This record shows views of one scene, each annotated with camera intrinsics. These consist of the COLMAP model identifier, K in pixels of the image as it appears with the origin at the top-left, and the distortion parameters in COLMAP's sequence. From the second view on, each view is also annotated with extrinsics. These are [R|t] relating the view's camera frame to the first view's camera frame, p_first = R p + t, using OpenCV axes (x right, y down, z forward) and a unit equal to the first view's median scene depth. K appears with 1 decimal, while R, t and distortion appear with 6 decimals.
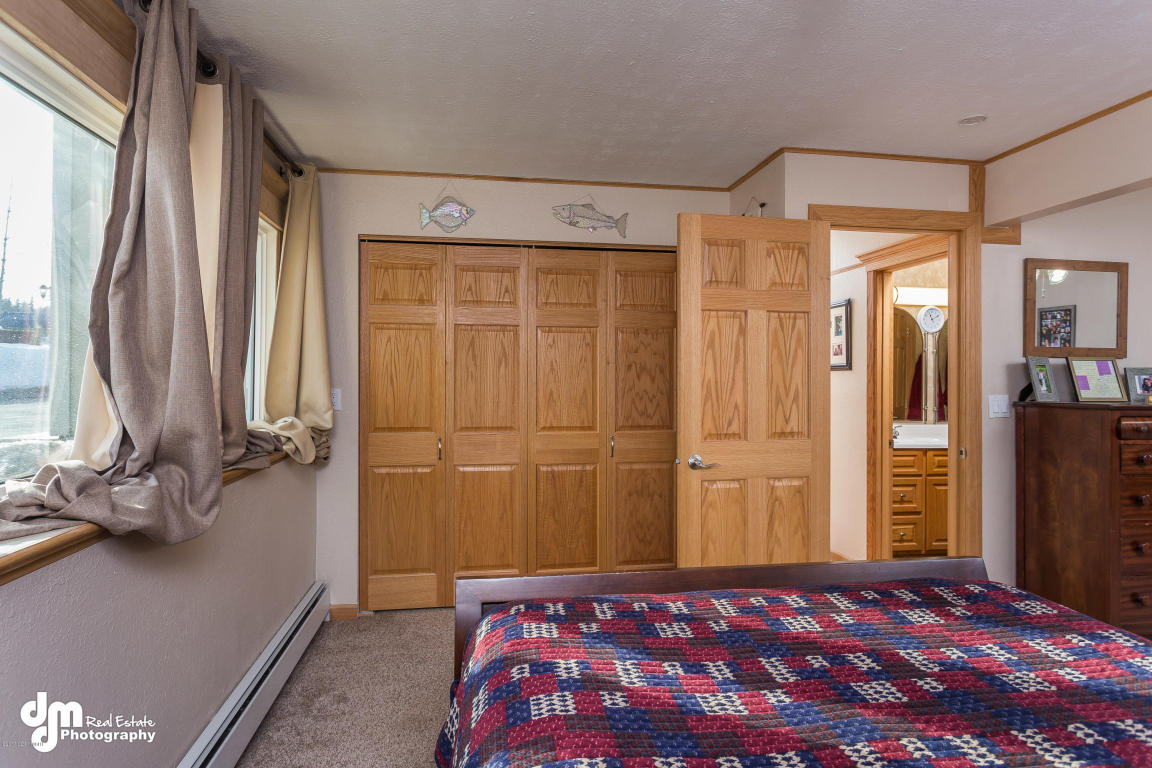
lens RADIAL K [[670.5, 0, 576.3], [0, 670.5, 379.8], [0, 0, 1]] dist [-0.000534, 0.006608]
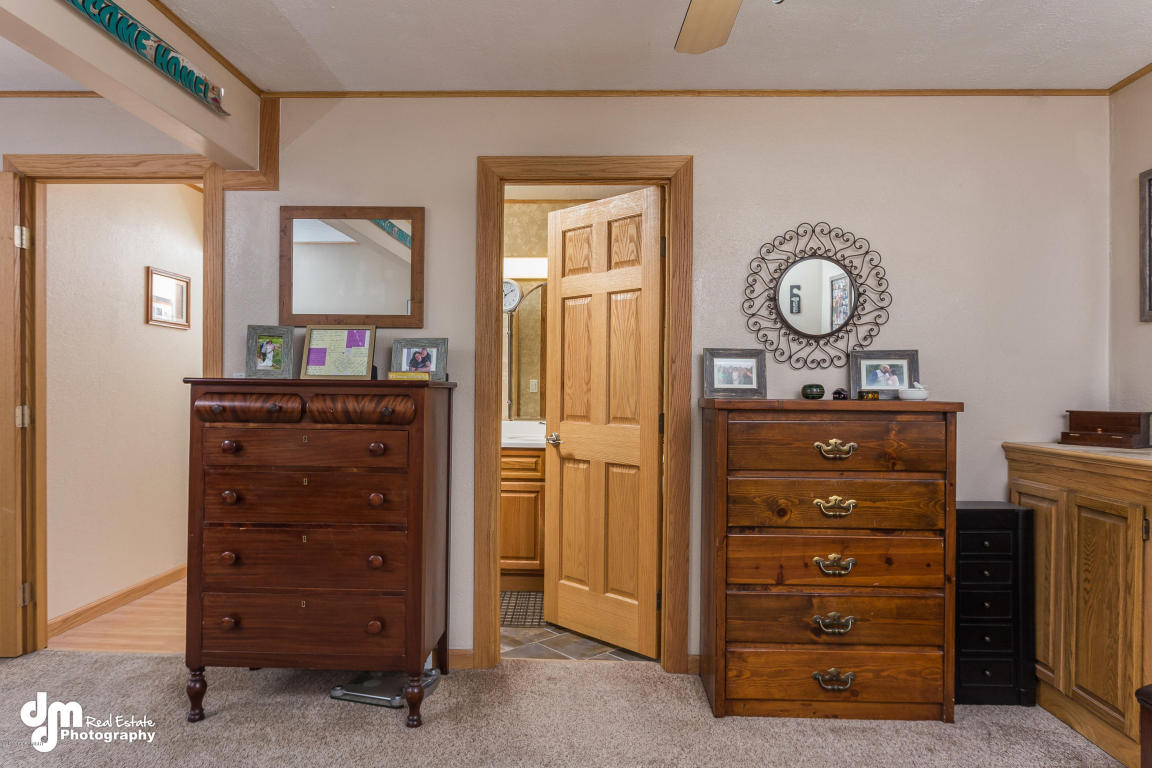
lens RADIAL K [[702.8, 0, 575.5], [0, 702.8, 390.2], [0, 0, 1]] dist [0.000713, -0.000573]
pose [[0.980203, 0.003933, -0.197956, 1.204304], [-0.002803, 0.999978, 0.005987, 0.038174], [0.197975, -0.005314, 0.980193, 0.228884]]
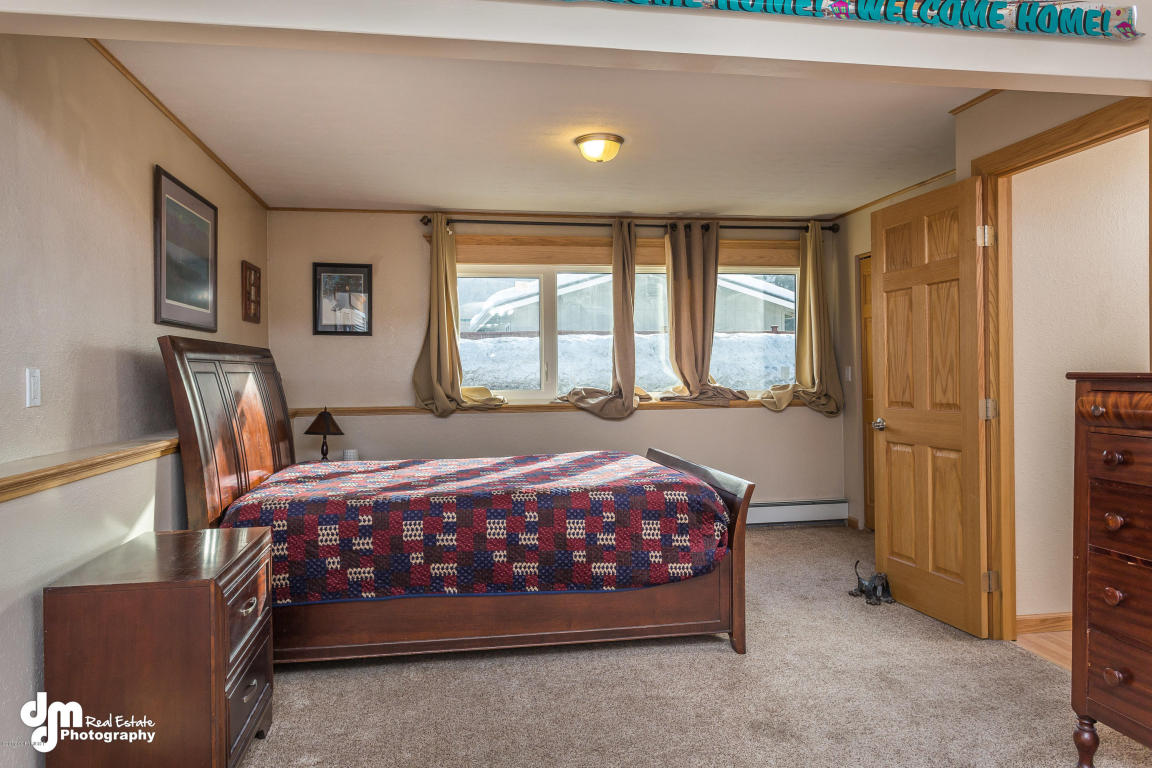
lens RADIAL K [[772.4, 0, 573.5], [0, 772.4, 385.5], [0, 0, 1]] dist [-0.018662, 0.005331]
pose [[-0.015683, 0.011837, -0.999807, 1.353522], [0.016004, 0.999805, 0.011586, 0.027286], [0.999749, -0.015819, -0.015869, 0.435791]]
